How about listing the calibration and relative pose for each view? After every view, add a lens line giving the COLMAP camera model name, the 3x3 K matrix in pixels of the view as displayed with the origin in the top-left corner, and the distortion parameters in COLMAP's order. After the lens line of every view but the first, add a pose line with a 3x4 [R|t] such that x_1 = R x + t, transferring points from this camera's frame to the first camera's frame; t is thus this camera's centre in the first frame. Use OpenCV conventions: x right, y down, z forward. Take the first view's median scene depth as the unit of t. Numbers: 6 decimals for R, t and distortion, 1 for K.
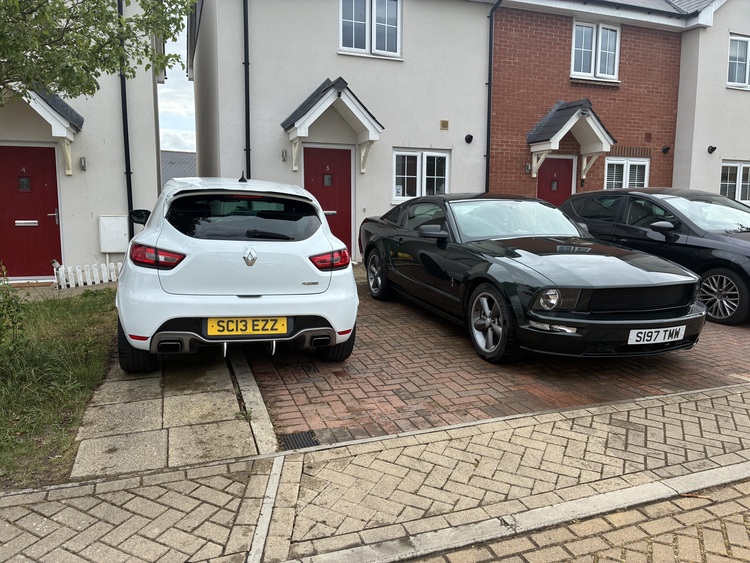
lens RADIAL K [[581.4, 0, 375.0], [0, 581.4, 281.5], [0, 0, 1]] dist [0.067462, -0.093576]
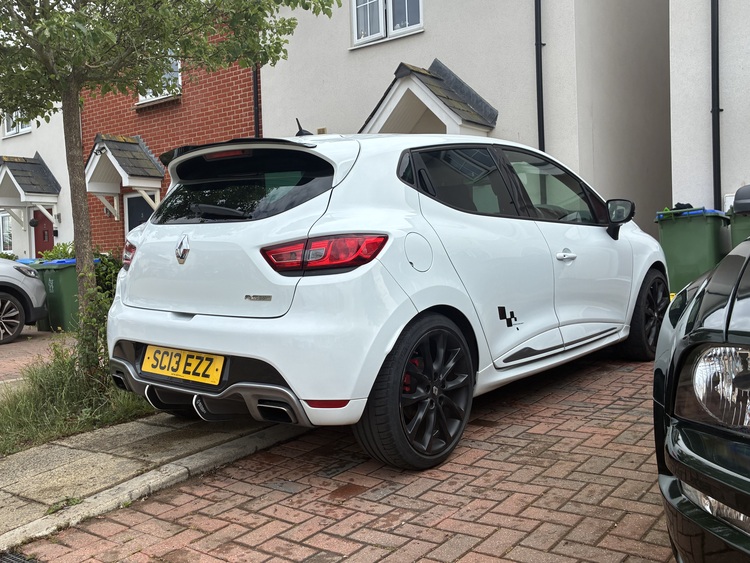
lens RADIAL K [[730.3, 0, 375.0], [0, 730.3, 281.5], [0, 0, 1]] dist [0.003276, -0.001911]
pose [[0.527810, -0.003238, -0.849356, 0.521395], [-0.070164, 0.996409, -0.047400, 0.013131], [0.846459, 0.084612, 0.525688, 0.761288]]
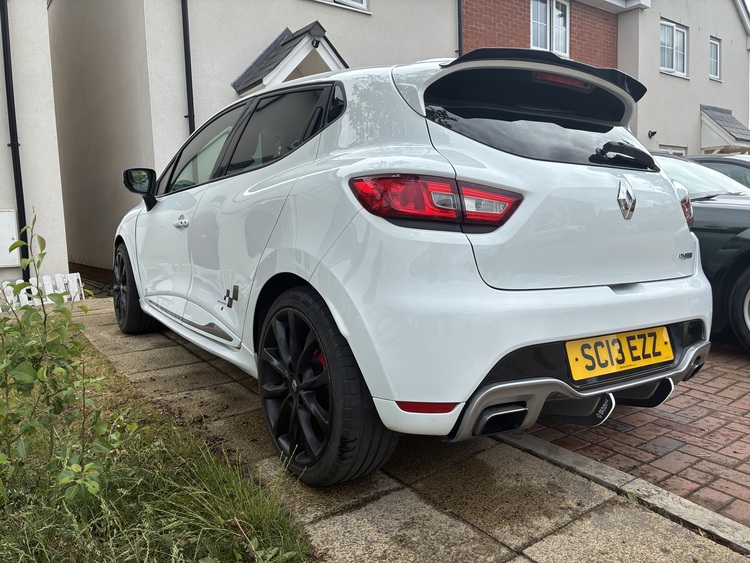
lens RADIAL K [[581.4, 0, 375.0], [0, 581.4, 281.5], [0, 0, 1]] dist [0.067462, -0.093576]
pose [[0.956332, -0.066712, 0.284566, -0.526514], [0.074812, 0.997041, -0.017677, 0.015102], [-0.282545, 0.038194, 0.958493, 0.608248]]
